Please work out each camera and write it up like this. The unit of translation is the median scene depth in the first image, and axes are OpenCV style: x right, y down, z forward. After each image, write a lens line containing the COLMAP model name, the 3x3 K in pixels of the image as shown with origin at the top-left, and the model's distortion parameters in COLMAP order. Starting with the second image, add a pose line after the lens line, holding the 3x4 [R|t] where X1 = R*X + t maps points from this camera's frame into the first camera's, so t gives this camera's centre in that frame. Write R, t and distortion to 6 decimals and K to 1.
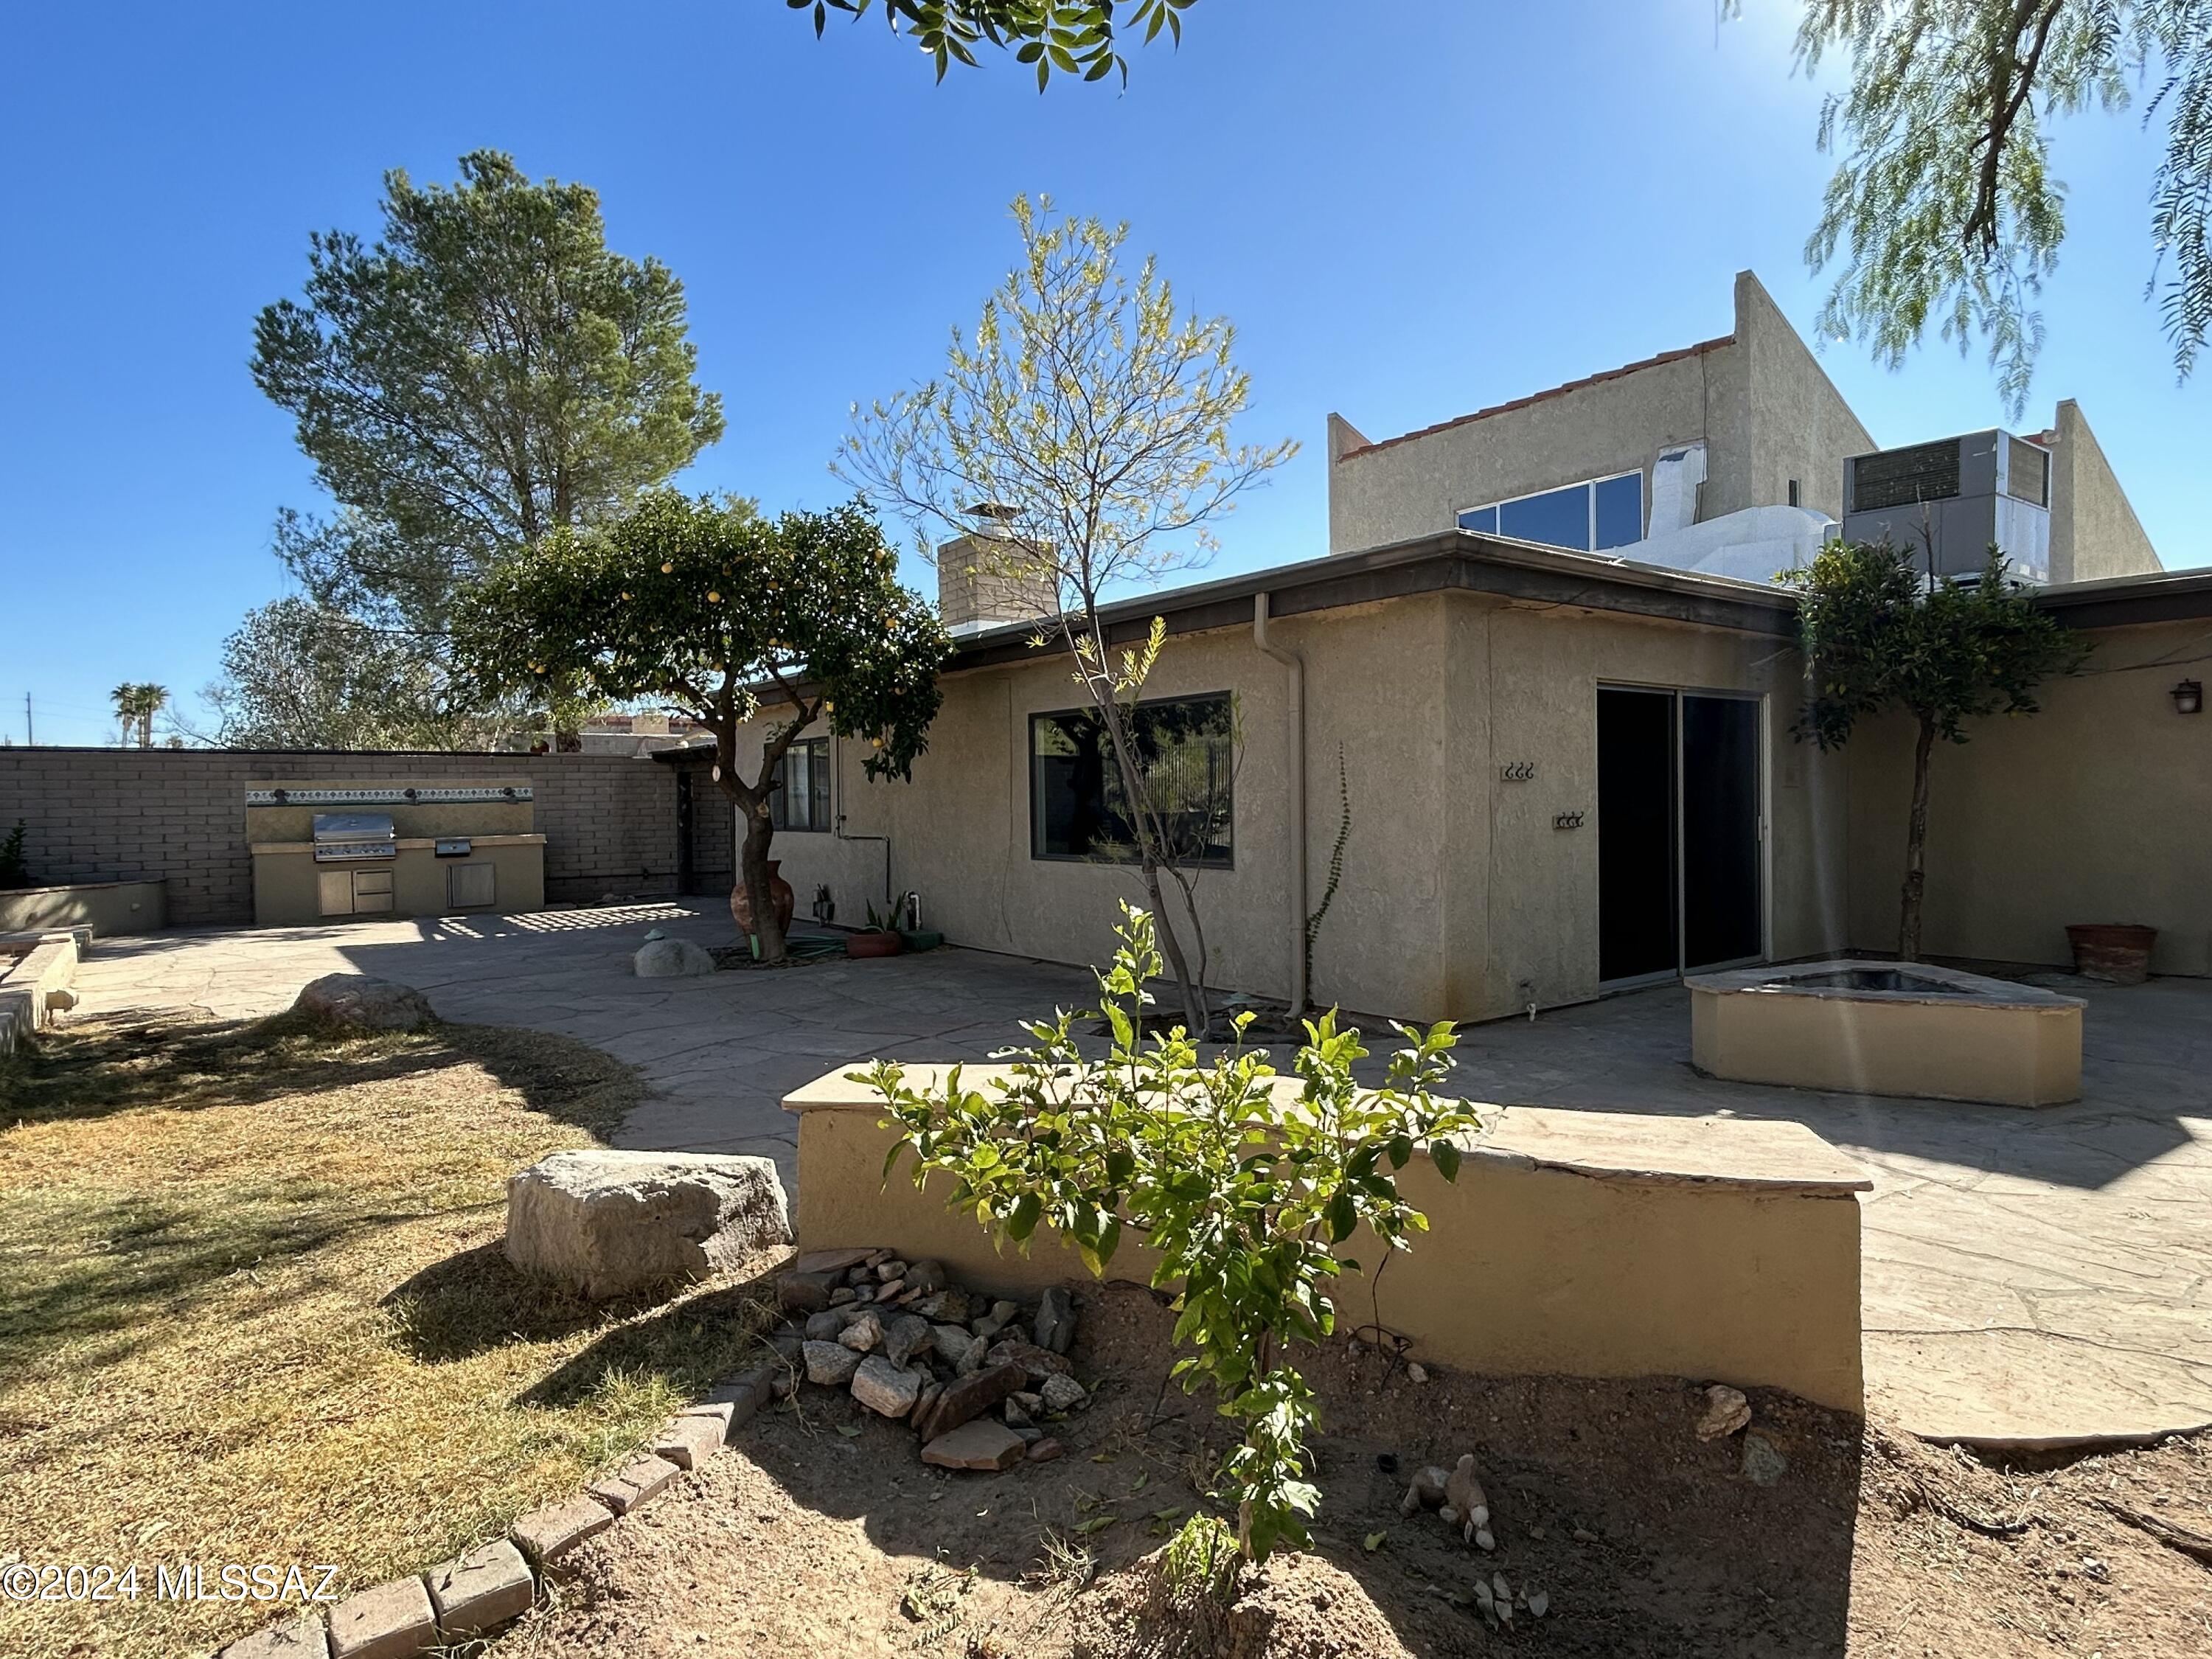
lens RADIAL K [[1224.9, 0, 1105.7], [0, 1224.9, 820.9], [0, 0, 1]] dist [-0.020235, -0.003449]
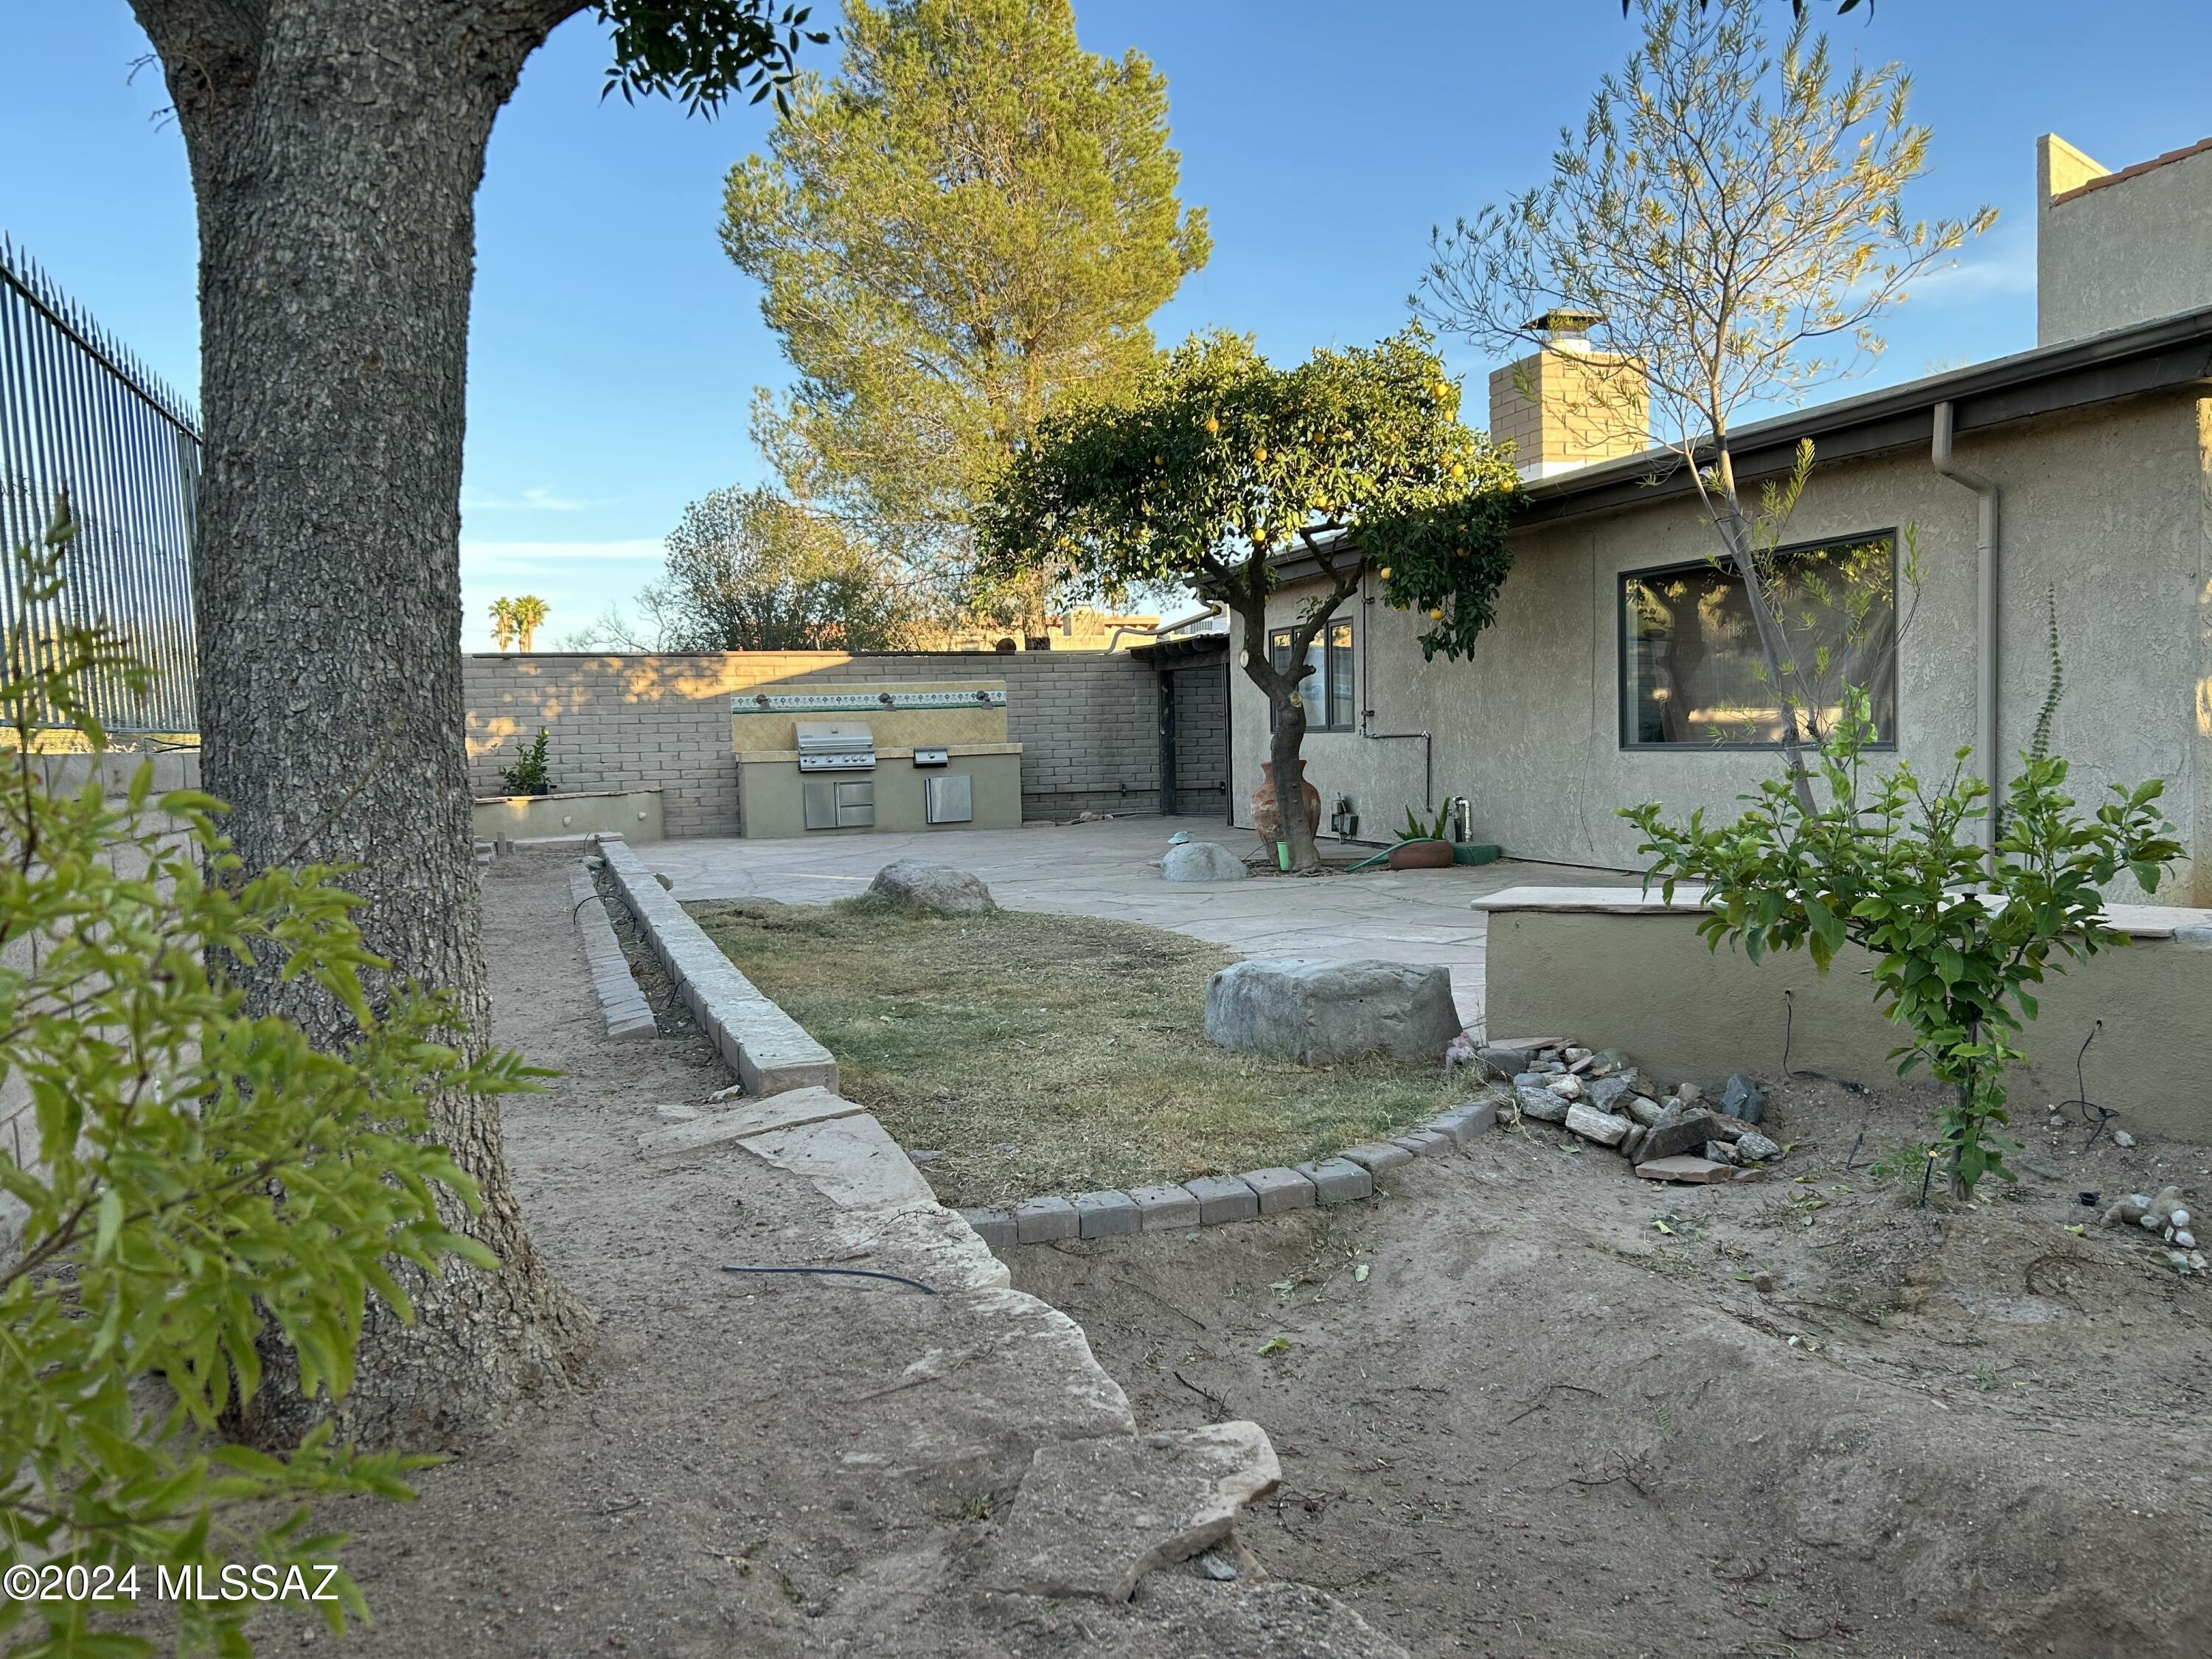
lens RADIAL K [[1641.3, 0, 1107.0], [0, 1641.3, 833.9], [0, 0, 1]] dist [0.046119, -0.051246]
pose [[0.947694, 0.007723, -0.319087, -0.045595], [0.008725, 0.998707, 0.050084, 0.039233], [0.319062, -0.050249, 0.946401, -0.232767]]
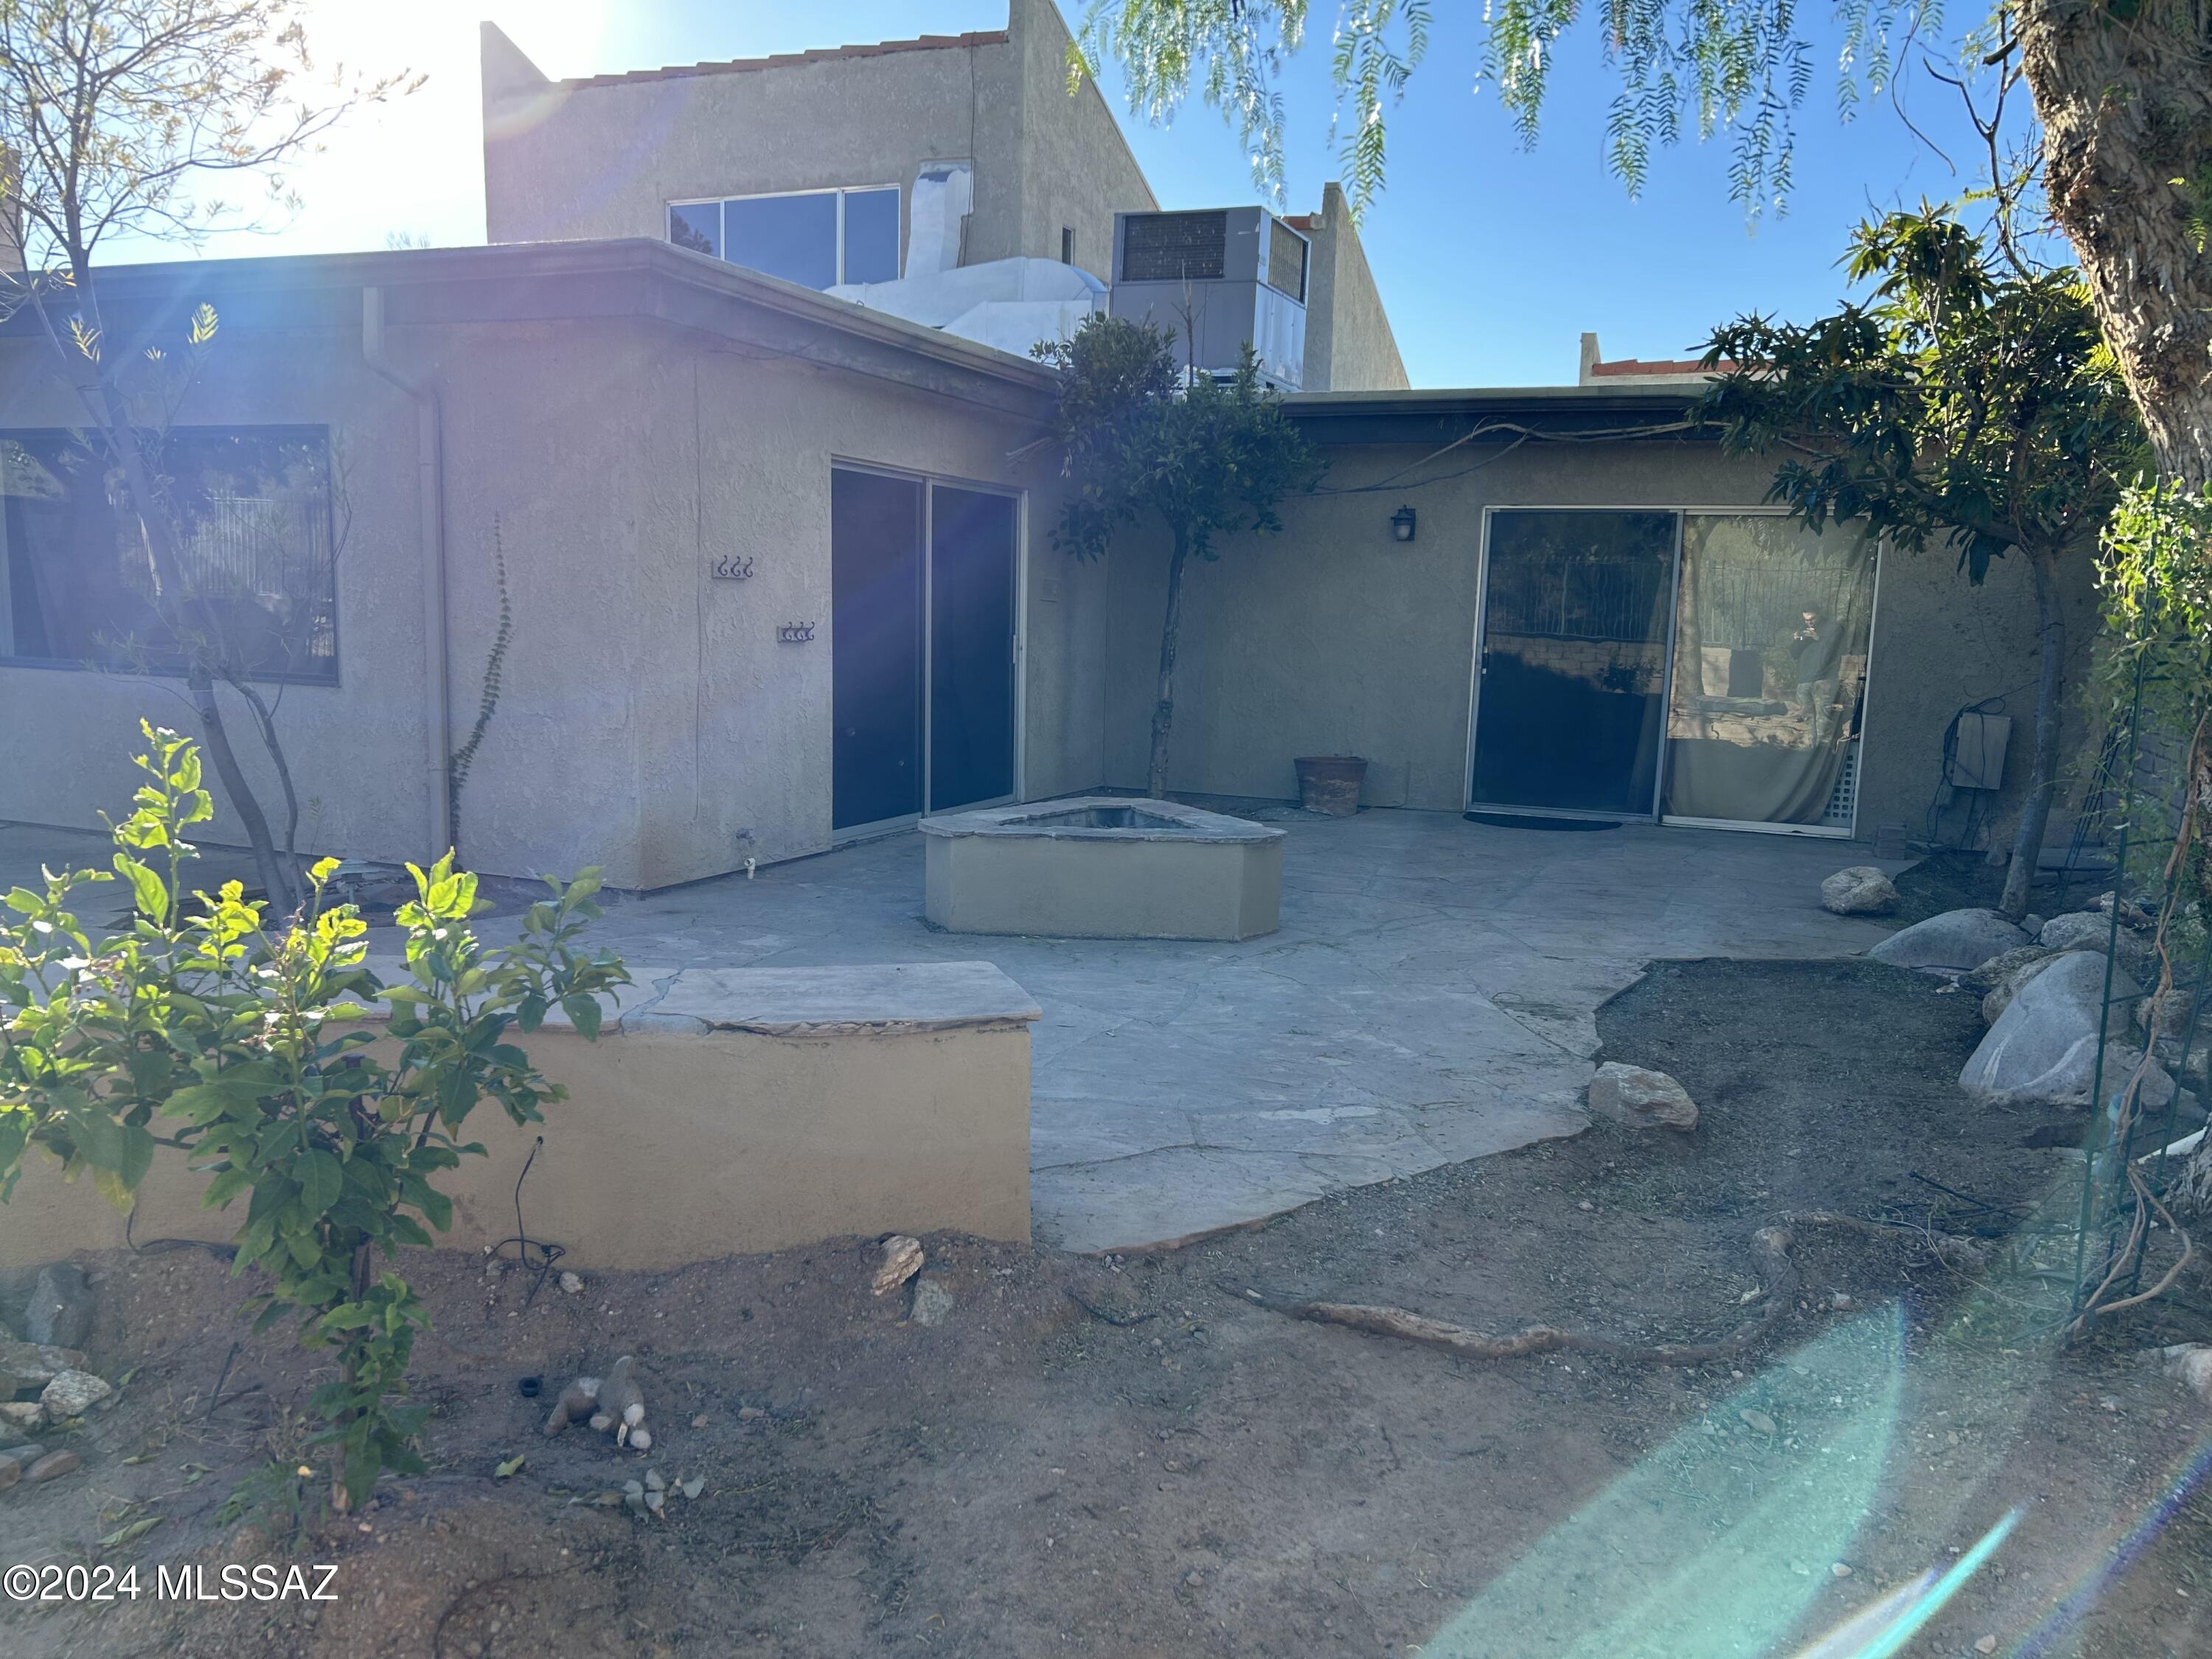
lens RADIAL K [[1641.3, 0, 1103.6], [0, 1641.3, 831.9], [0, 0, 1]] dist [0.046119, -0.051246]
pose [[0.862927, -0.030786, 0.504389, 0.002095], [-0.031939, 0.992824, 0.115240, -0.000798], [-0.504318, -0.115554, 0.855752, -0.048923]]
